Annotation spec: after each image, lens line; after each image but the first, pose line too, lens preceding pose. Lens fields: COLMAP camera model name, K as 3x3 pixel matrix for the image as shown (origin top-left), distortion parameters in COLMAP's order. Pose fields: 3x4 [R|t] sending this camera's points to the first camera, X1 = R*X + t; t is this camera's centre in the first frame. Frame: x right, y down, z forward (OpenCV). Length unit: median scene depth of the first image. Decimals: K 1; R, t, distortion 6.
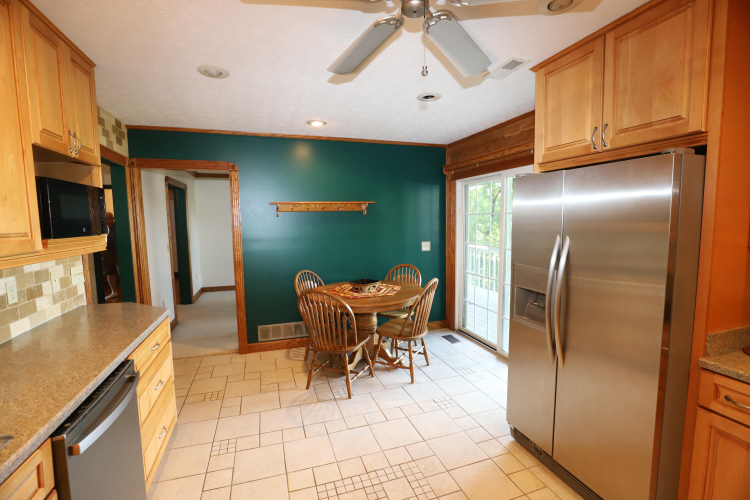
lens RADIAL K [[342.9, 0, 376.2], [0, 342.9, 254.4], [0, 0, 1]] dist [-0.028492, 0.003559]
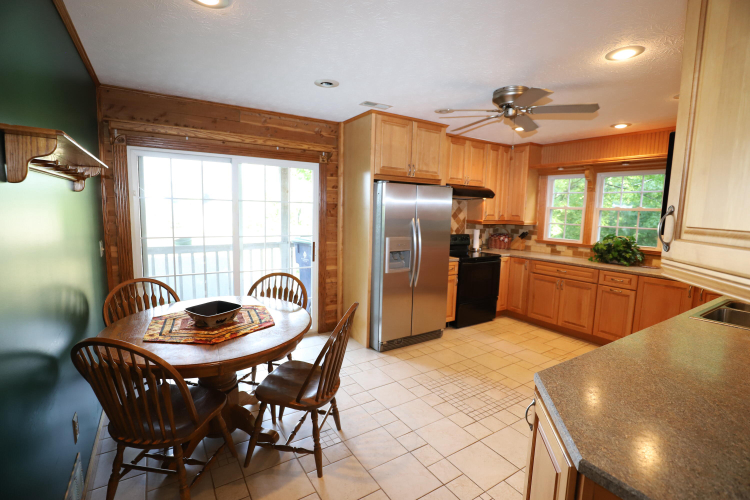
lens RADIAL K [[342.9, 0, 375.1], [0, 342.9, 248.2], [0, 0, 1]] dist [-0.028492, 0.003559]
pose [[-0.238715, -0.103062, 0.965605, -1.273185], [0.075882, 0.989332, 0.124354, -0.142165], [-0.968120, 0.102958, -0.228348, 1.630984]]
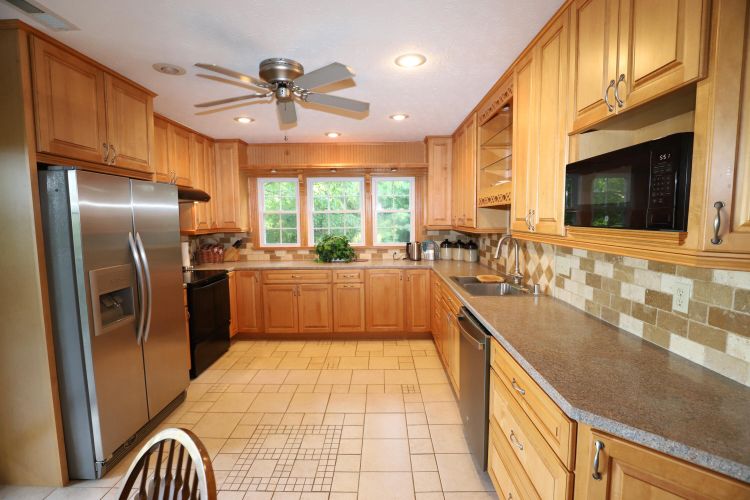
lens RADIAL K [[342.9, 0, 371.6], [0, 342.9, 249.9], [0, 0, 1]] dist [-0.028492, 0.003559]
pose [[-0.936395, -0.009214, 0.350828, -0.632944], [0.058437, 0.981606, 0.181757, -0.158052], [-0.346049, 0.190698, -0.918632, 1.750811]]
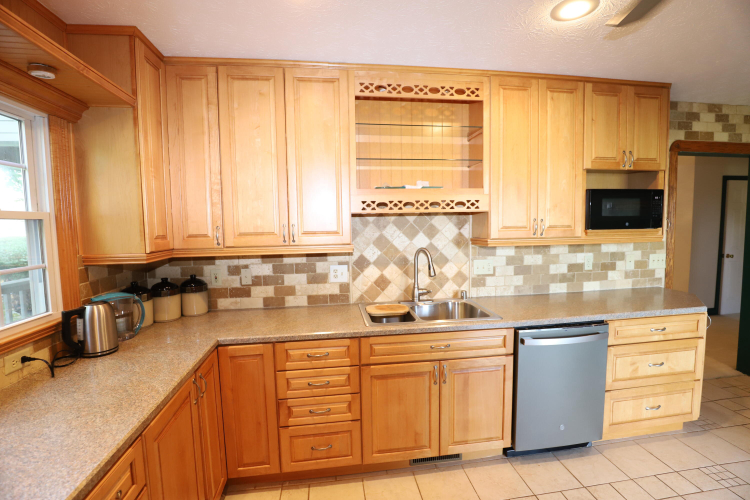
lens RADIAL K [[342.9, 0, 378.0], [0, 342.9, 249.9], [0, 0, 1]] dist [-0.028492, 0.003559]
pose [[-0.177983, 0.086385, -0.980234, 0.586772], [-0.077338, 0.991830, 0.101449, -0.029082], [0.980990, 0.093866, -0.169848, 0.264947]]
